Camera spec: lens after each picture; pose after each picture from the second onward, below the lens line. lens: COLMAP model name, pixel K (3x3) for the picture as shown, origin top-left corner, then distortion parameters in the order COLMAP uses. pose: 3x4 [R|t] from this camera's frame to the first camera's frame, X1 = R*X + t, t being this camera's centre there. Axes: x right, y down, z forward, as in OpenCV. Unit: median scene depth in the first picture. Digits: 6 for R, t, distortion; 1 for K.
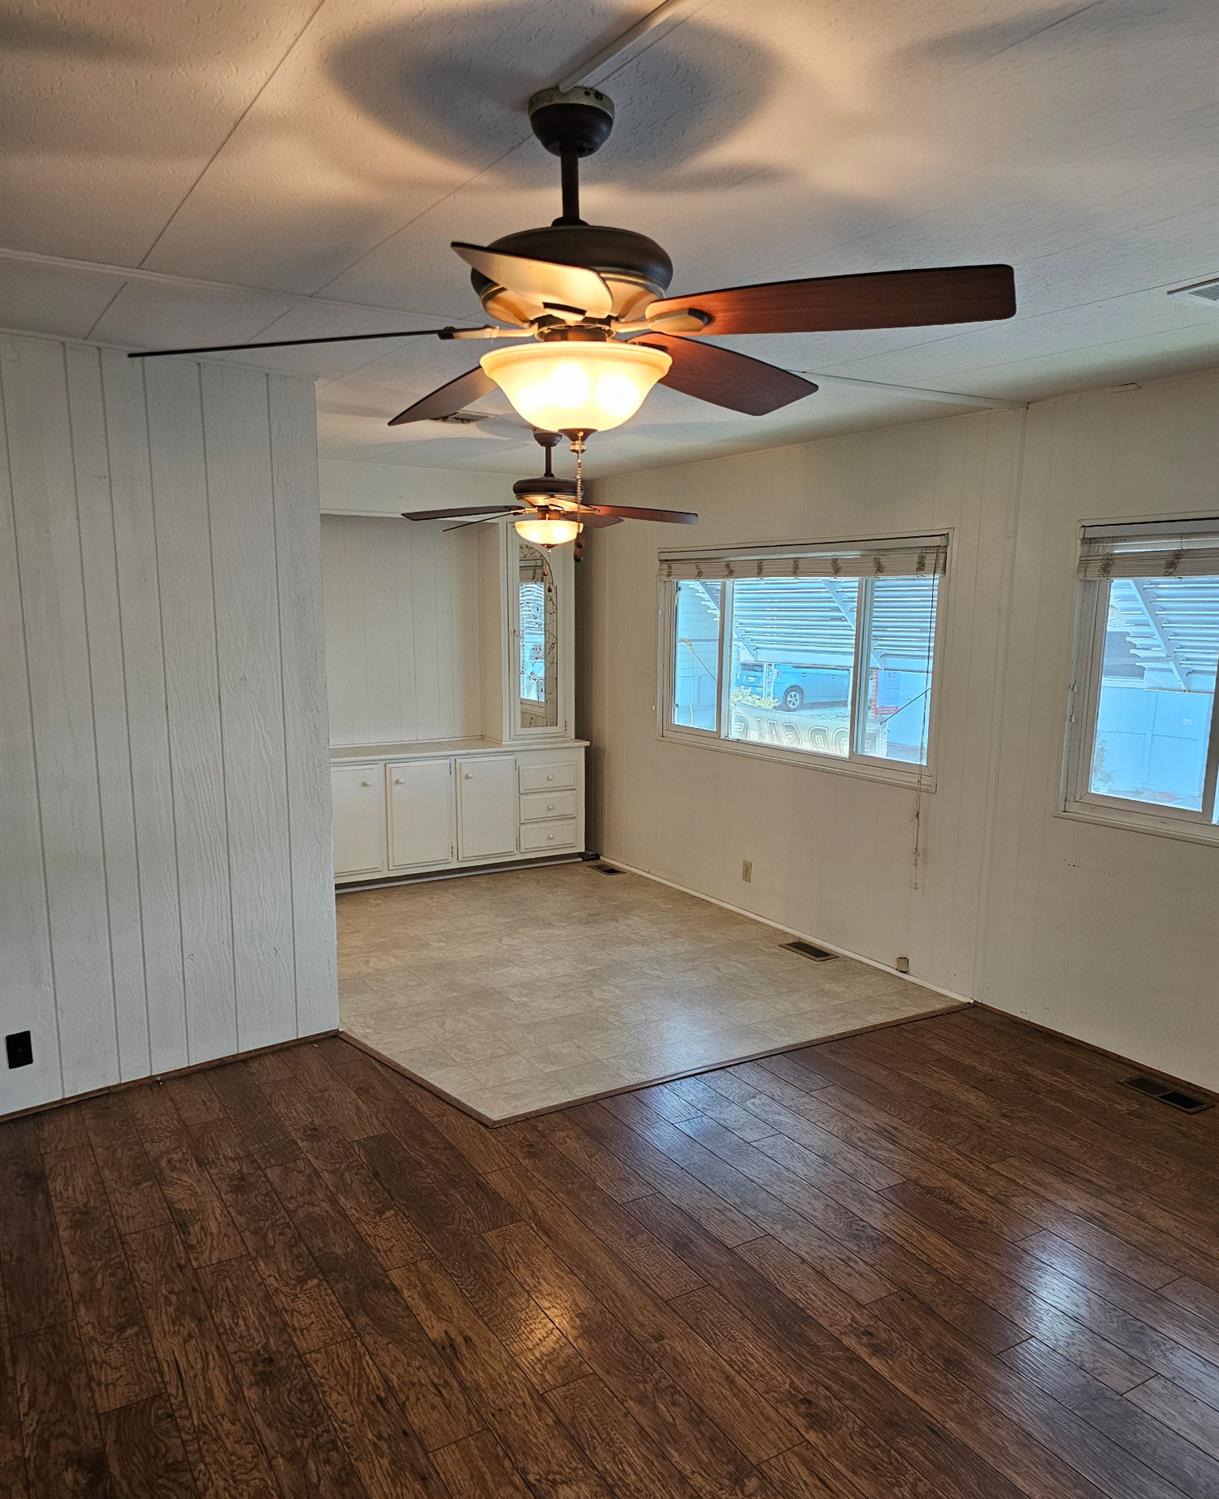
lens RADIAL K [[1115.8, 0, 613.8], [0, 1115.8, 816.3], [0, 0, 1]] dist [0.063709, -0.043532]
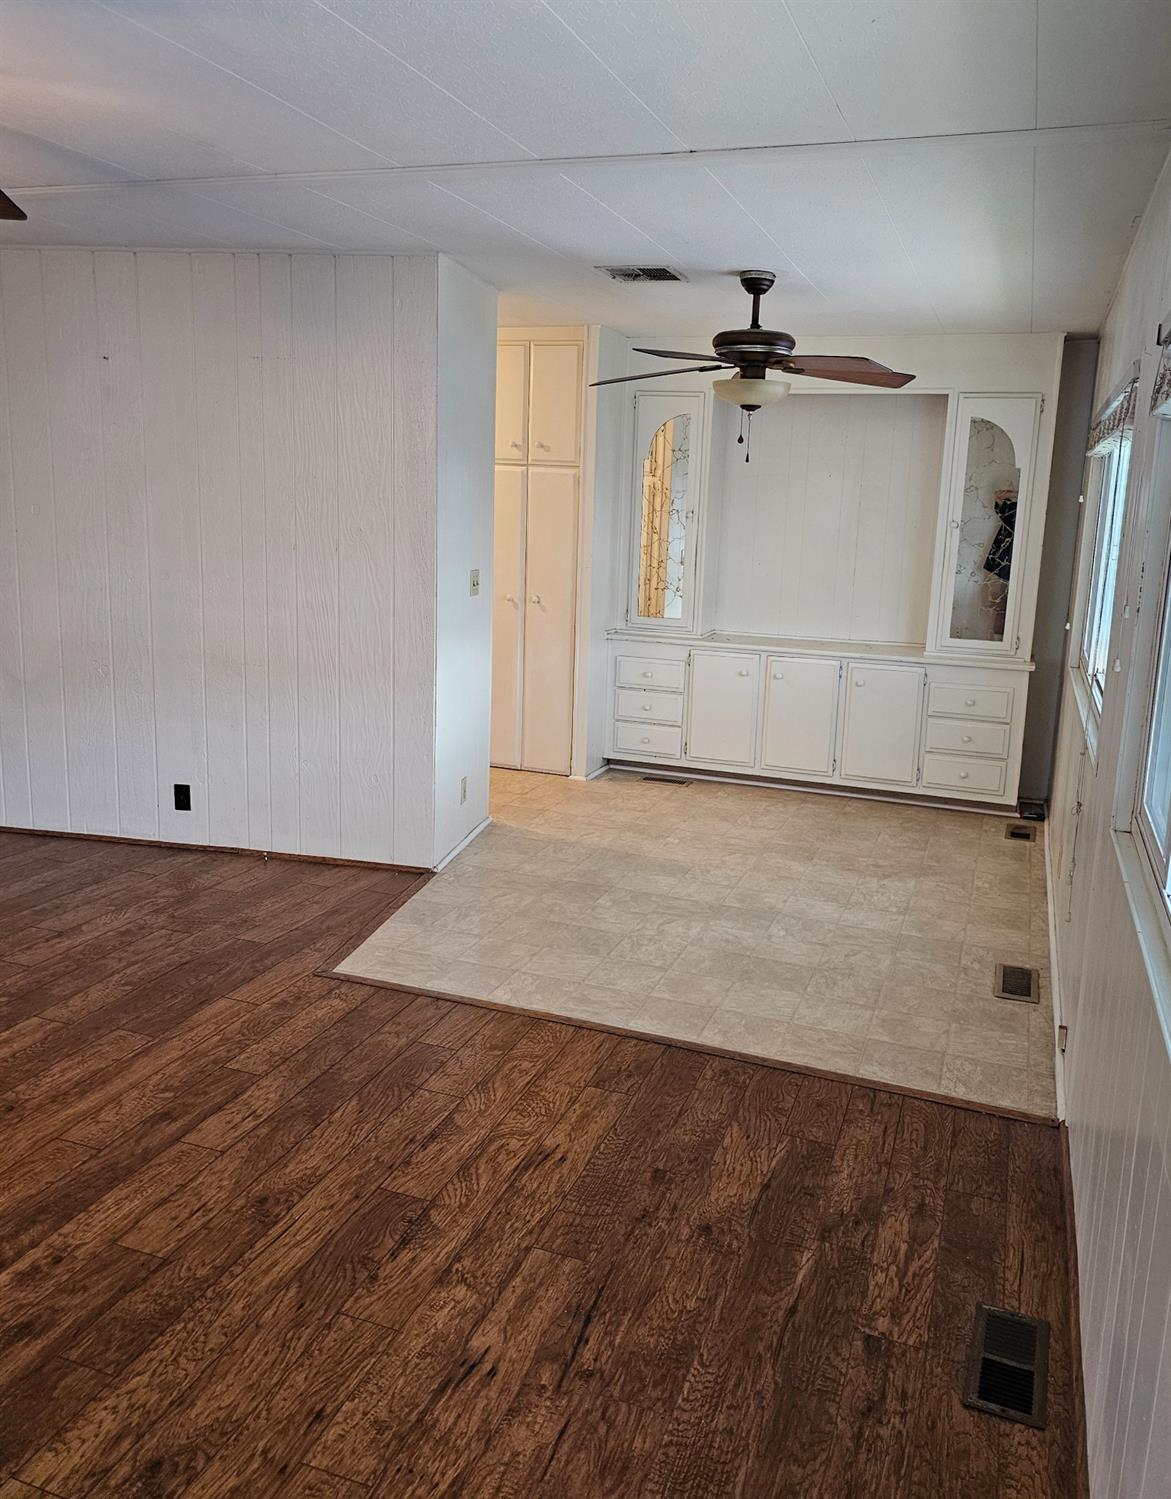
lens RADIAL K [[1152.3, 0, 631.9], [0, 1152.3, 698.8], [0, 0, 1]] dist [0.051021, -0.037104]
pose [[0.627435, 0.150527, -0.763981, 0.595744], [-0.179143, 0.982723, 0.046502, -0.045343], [0.757782, 0.107685, 0.643561, 0.378055]]
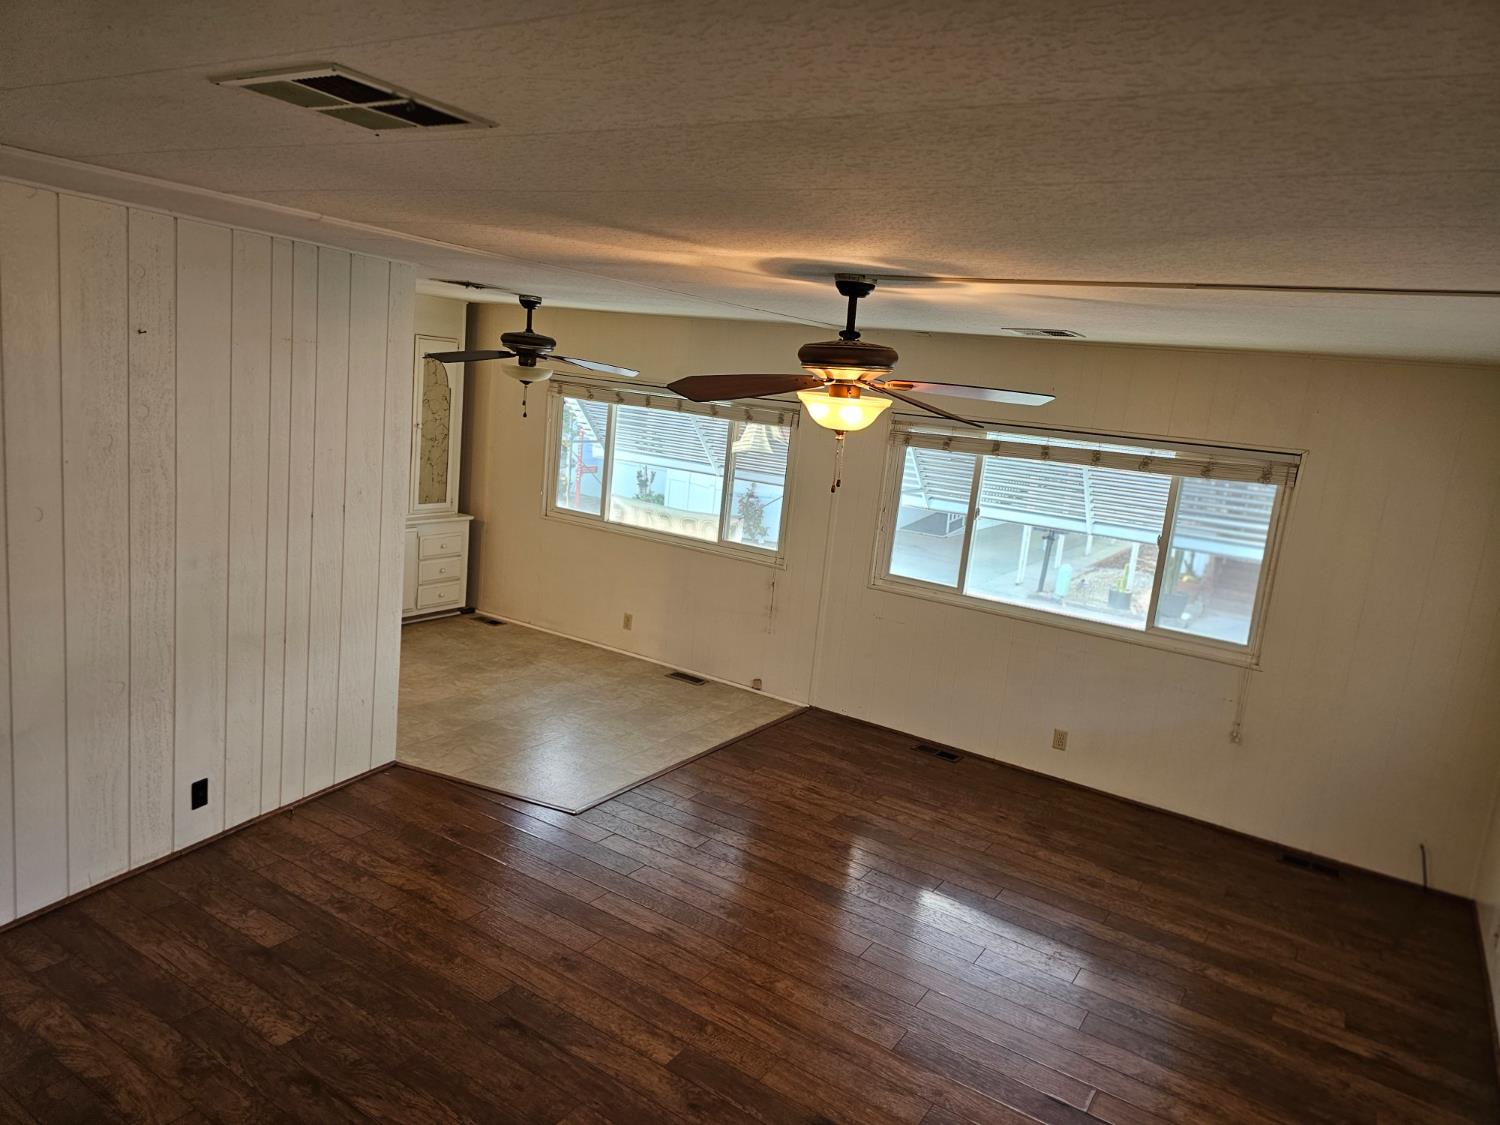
lens RADIAL K [[1023.1, 0, 743.0], [0, 1023.1, 558.7], [0, 0, 1]] dist [0.053842, -0.003454]
pose [[0.897618, 0.000519, 0.440775, -0.360792], [-0.004886, 0.999950, 0.008773, -0.045734], [-0.440748, -0.010028, 0.897575, -0.200040]]
